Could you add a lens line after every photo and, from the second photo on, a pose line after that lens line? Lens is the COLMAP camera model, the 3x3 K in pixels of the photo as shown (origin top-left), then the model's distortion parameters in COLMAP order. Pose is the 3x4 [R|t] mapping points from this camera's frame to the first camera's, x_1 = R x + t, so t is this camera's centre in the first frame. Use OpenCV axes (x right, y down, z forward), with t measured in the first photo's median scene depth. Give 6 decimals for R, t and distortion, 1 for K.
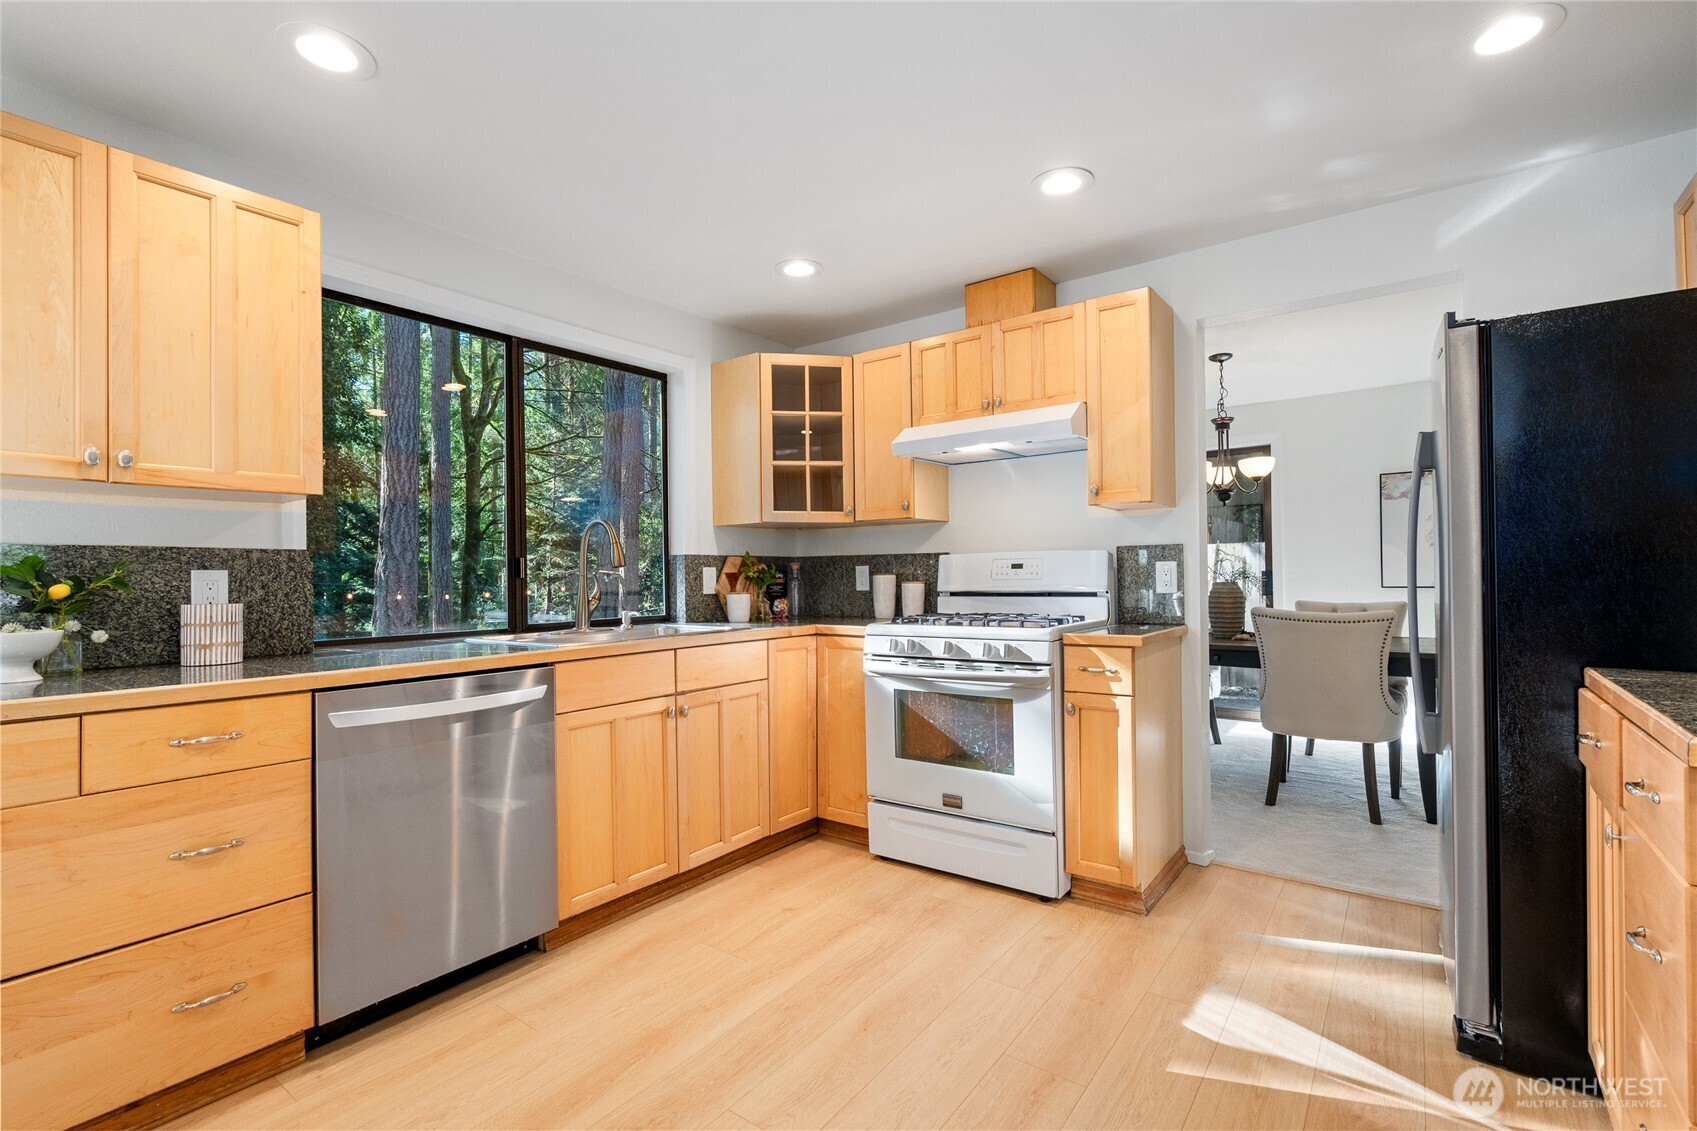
lens RADIAL K [[775.2, 0, 846.4], [0, 775.2, 563.0], [0, 0, 1]] dist [-0.001501, 0.002859]
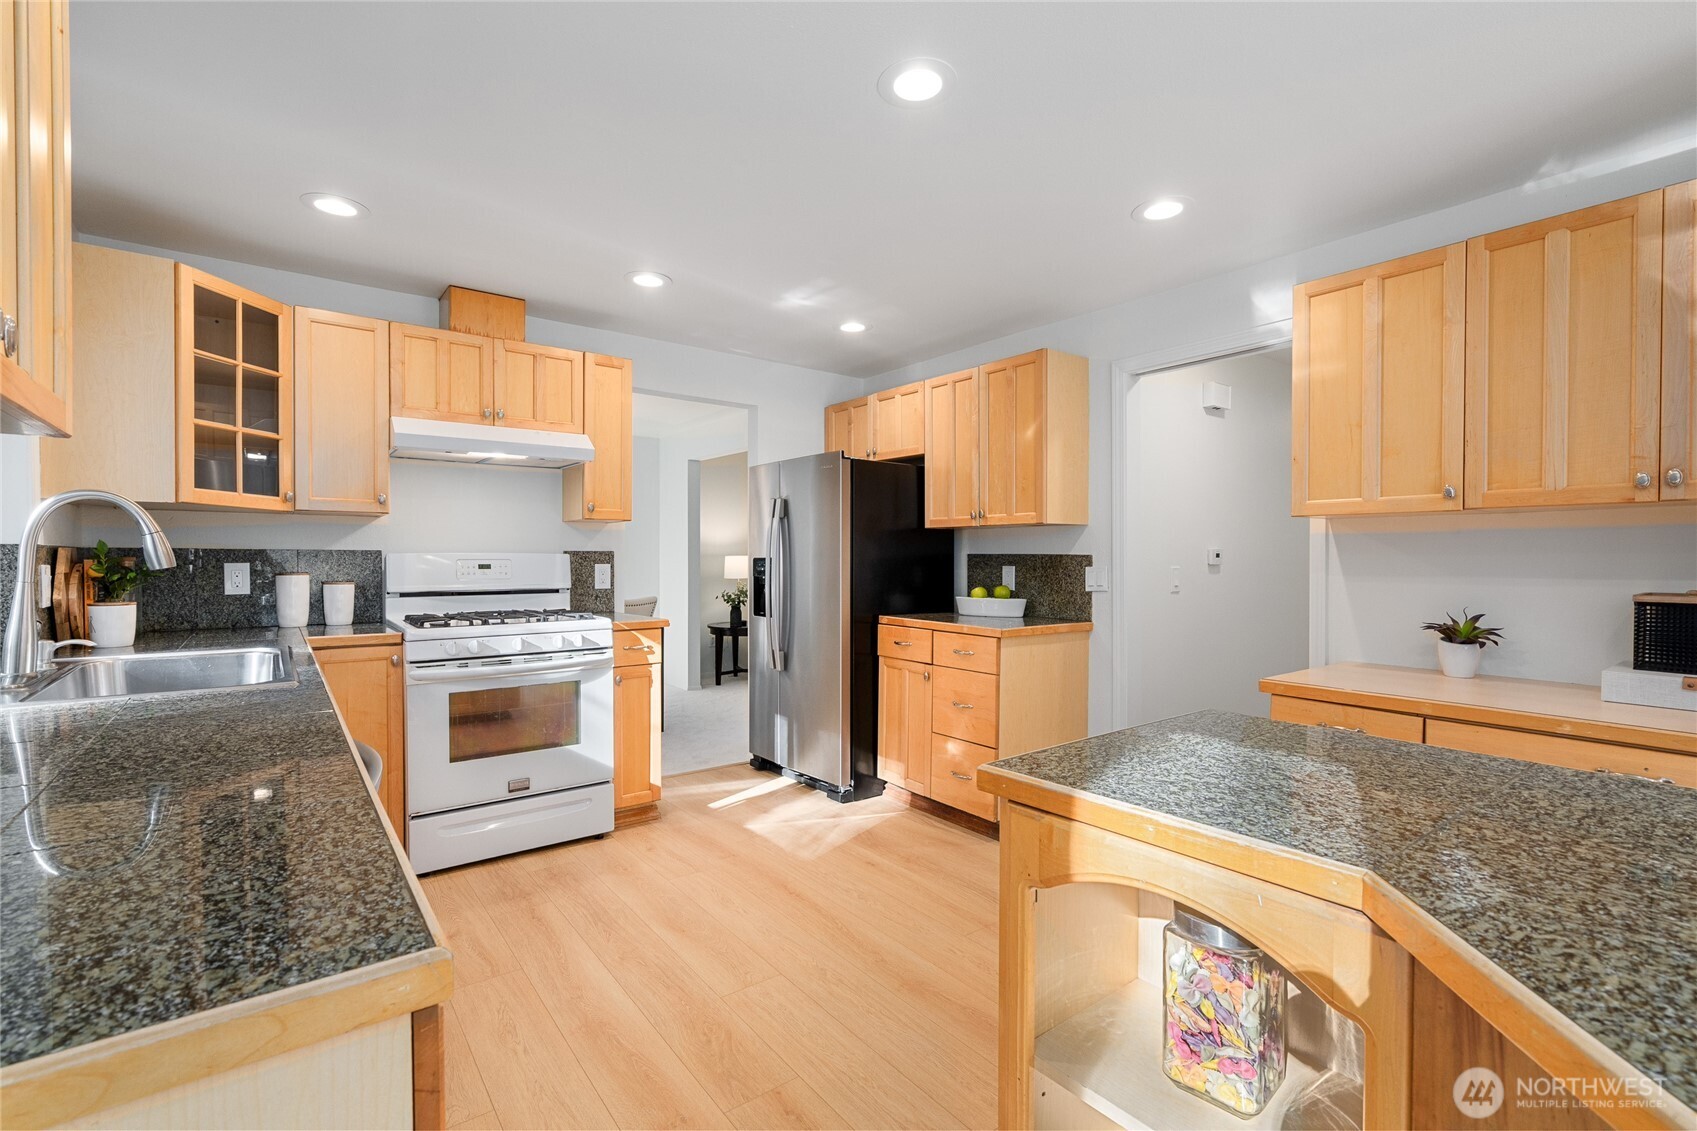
lens RADIAL K [[775.2, 0, 849.5], [0, 775.2, 574.8], [0, 0, 1]] dist [-0.001501, 0.002859]
pose [[0.264094, -0.006555, 0.964475, -0.734689], [-0.019376, 0.999739, 0.012100, -0.007877], [-0.964302, -0.021883, 0.263898, 0.260743]]
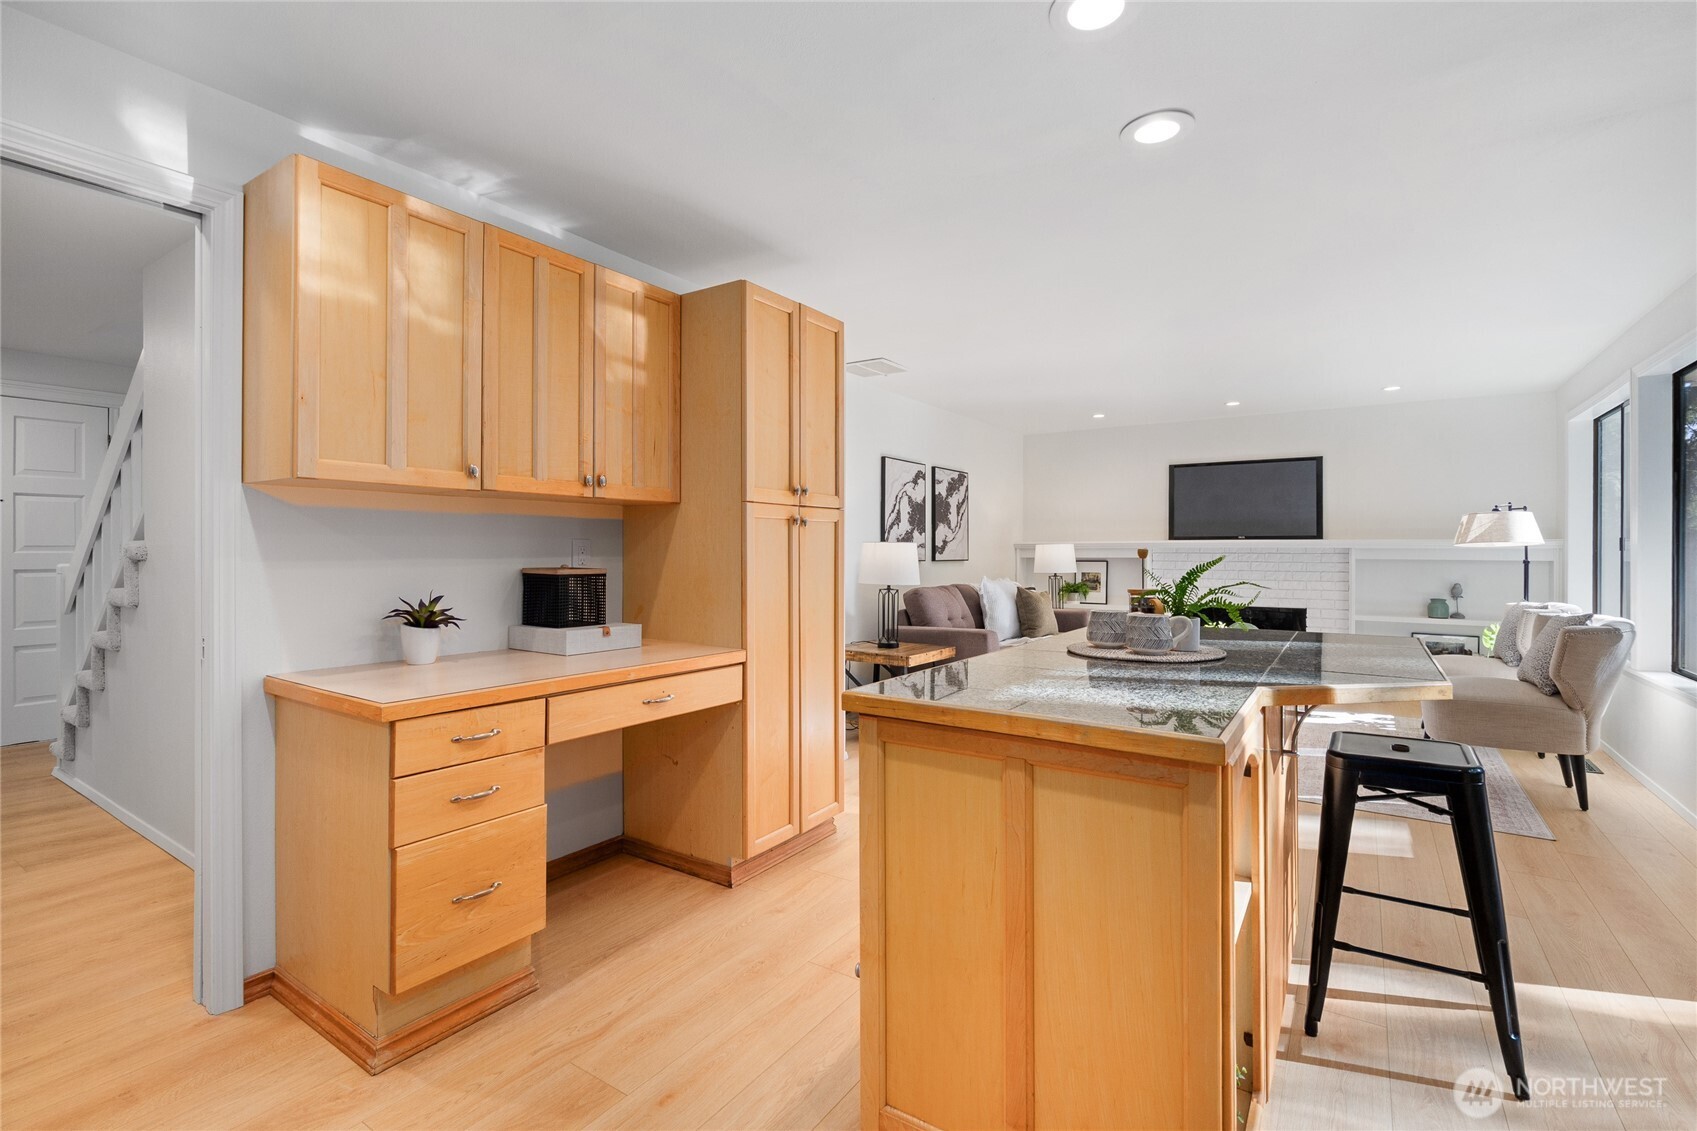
lens RADIAL K [[775.2, 0, 856.8], [0, 775.2, 544.8], [0, 0, 1]] dist [-0.001501, 0.002859]
pose [[-0.998474, 0.010459, -0.054219, -0.205709], [0.011406, 0.999787, -0.017189, -0.003757], [0.054028, -0.017781, -0.998381, 0.631904]]
